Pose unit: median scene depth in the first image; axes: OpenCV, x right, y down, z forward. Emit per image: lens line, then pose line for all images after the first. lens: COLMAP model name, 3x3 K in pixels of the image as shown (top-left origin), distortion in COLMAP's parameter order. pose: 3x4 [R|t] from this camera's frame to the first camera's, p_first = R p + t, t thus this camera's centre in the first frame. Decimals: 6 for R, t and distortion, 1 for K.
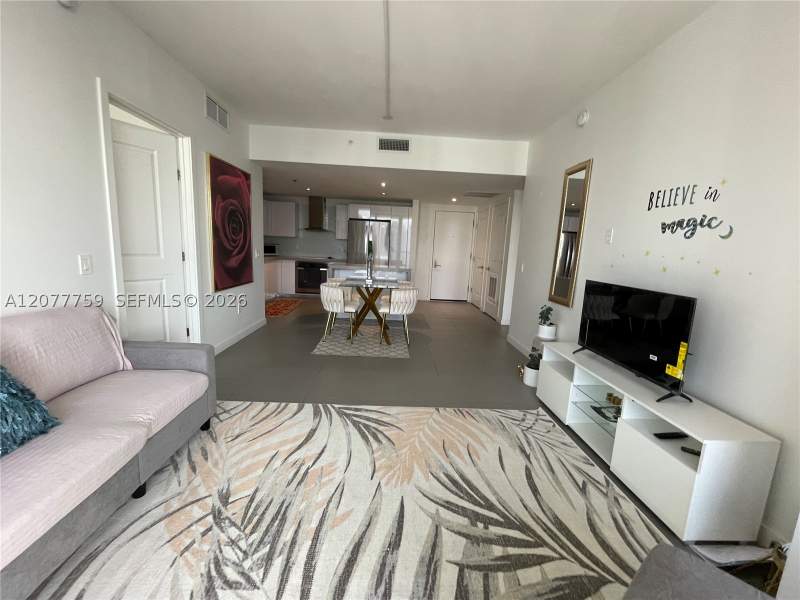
lens RADIAL K [[325.6, 0, 400.0], [0, 325.6, 300.0], [0, 0, 1]] dist [-0.011237, -0.000025]
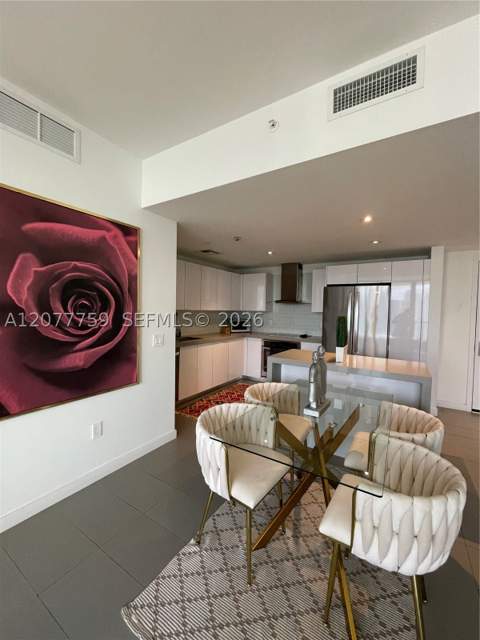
lens RADIAL K [[260.5, 0, 240.0], [0, 260.5, 320.0], [0, 0, 1]] dist [-0.011237, -0.000025]
pose [[0.827637, -0.012998, -0.561113, 0.012342], [-0.069220, 0.989736, -0.125025, -0.082272], [0.556979, 0.142315, 0.818243, 0.406231]]
